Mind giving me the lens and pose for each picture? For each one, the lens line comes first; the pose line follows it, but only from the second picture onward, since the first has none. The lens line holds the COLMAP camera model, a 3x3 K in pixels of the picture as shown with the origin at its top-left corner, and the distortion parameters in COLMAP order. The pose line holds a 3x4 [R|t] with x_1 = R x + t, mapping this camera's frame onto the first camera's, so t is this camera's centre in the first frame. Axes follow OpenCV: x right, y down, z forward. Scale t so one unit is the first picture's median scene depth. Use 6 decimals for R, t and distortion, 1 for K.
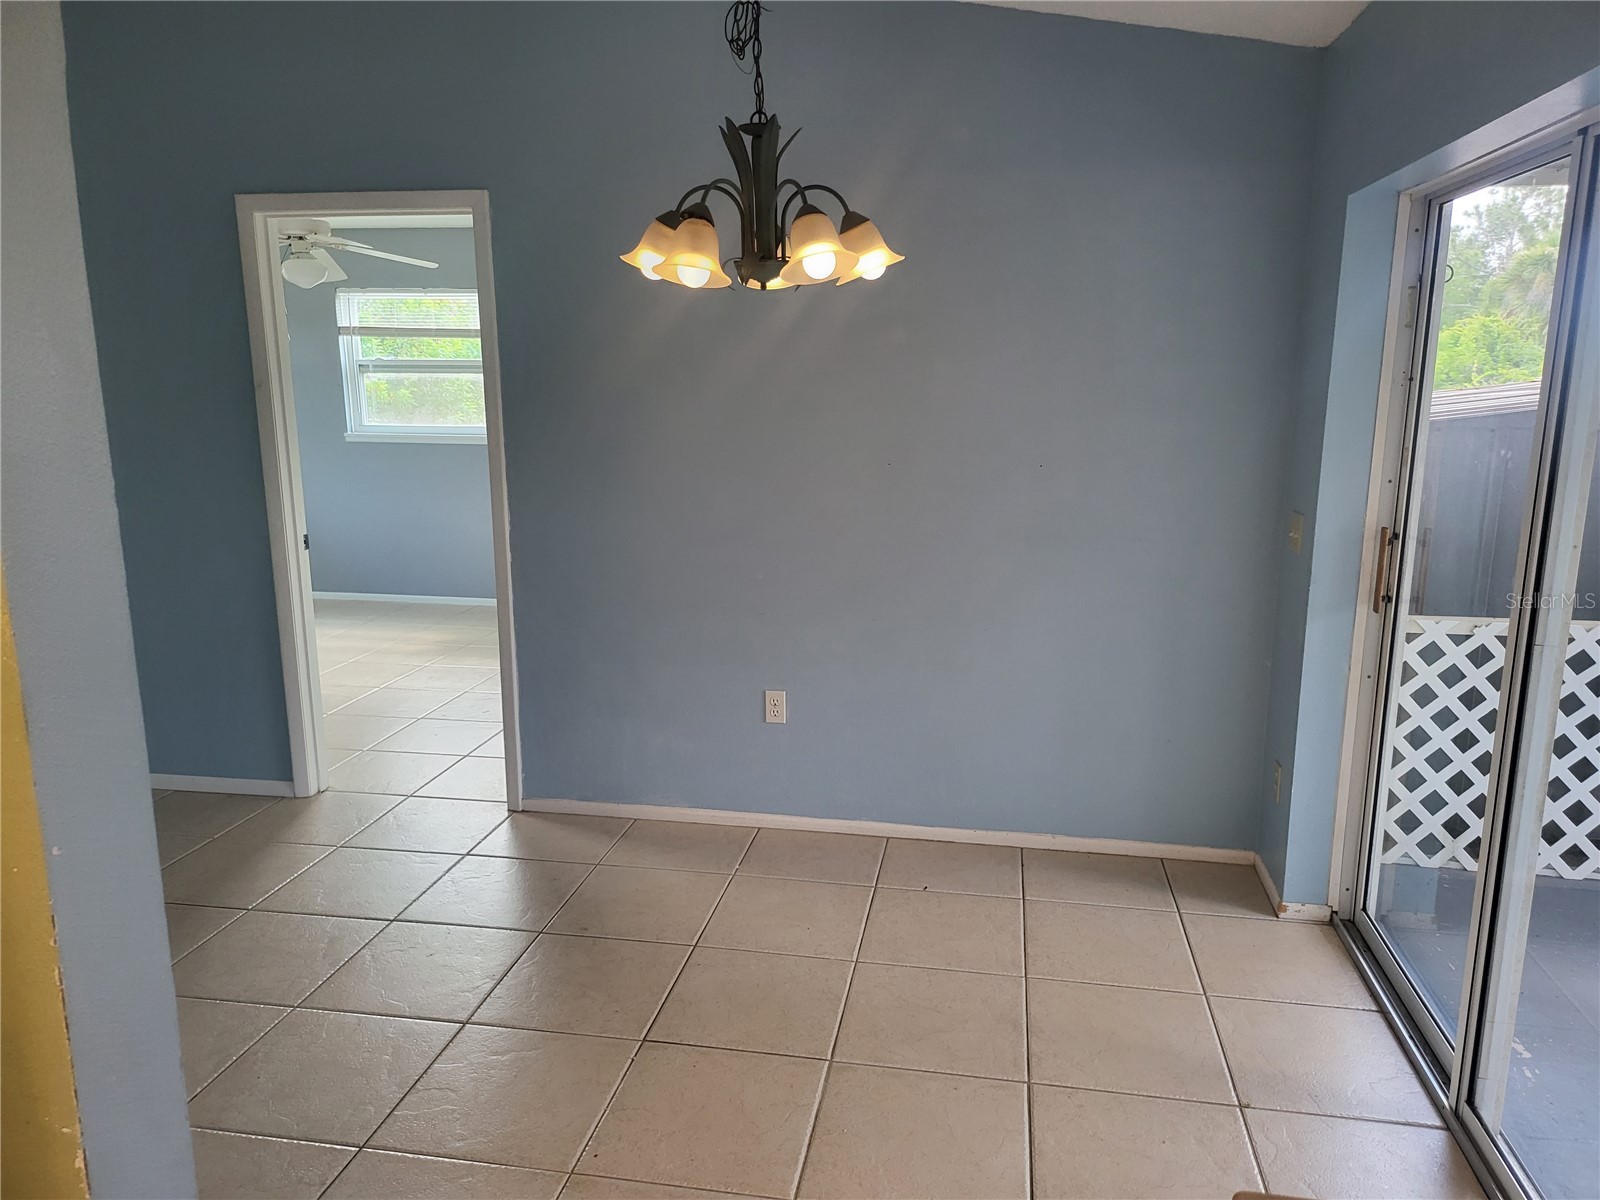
lens RADIAL K [[1101.5, 0, 806.8], [0, 1101.5, 587.0], [0, 0, 1]] dist [0.051989, -0.050421]
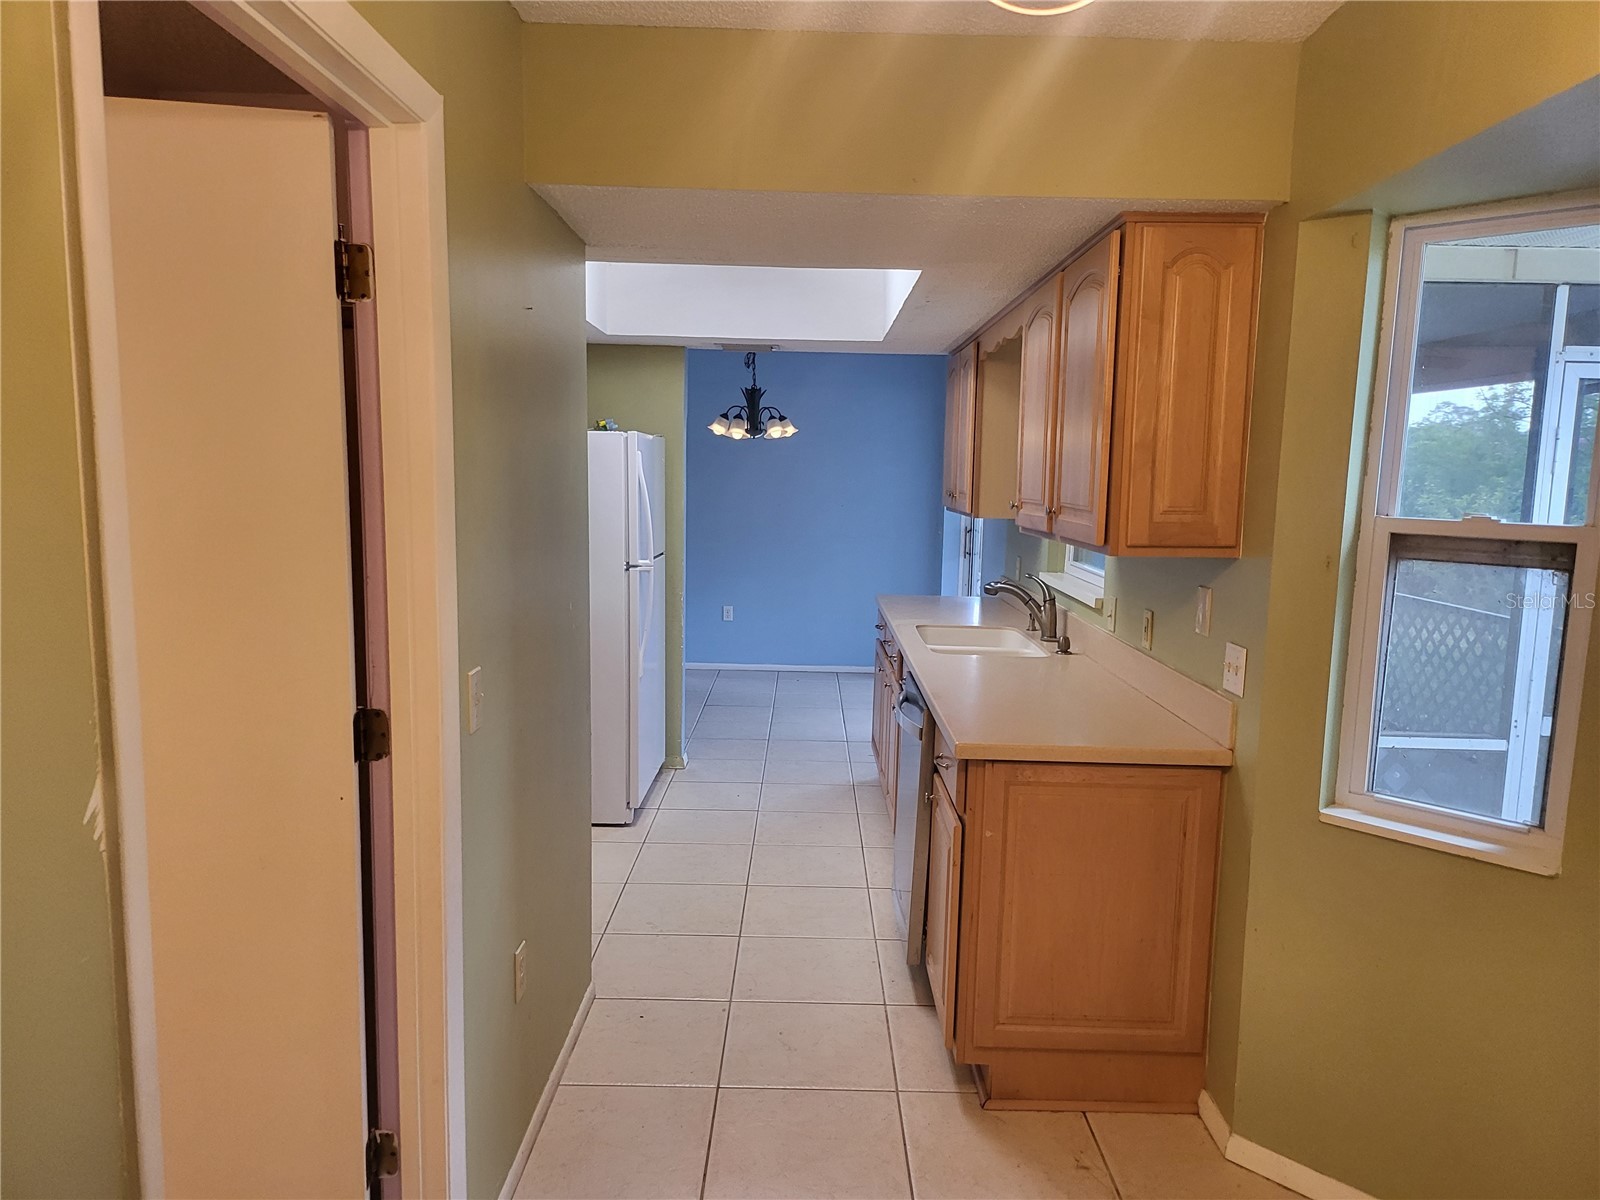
lens RADIAL K [[1101.5, 0, 798.5], [0, 1101.5, 605.1], [0, 0, 1]] dist [0.051989, -0.050421]
pose [[0.986722, 0.000710, 0.162417, -0.428881], [0.010894, 0.997449, -0.070547, 0.431066], [-0.162053, 0.071380, 0.984197, -2.098914]]
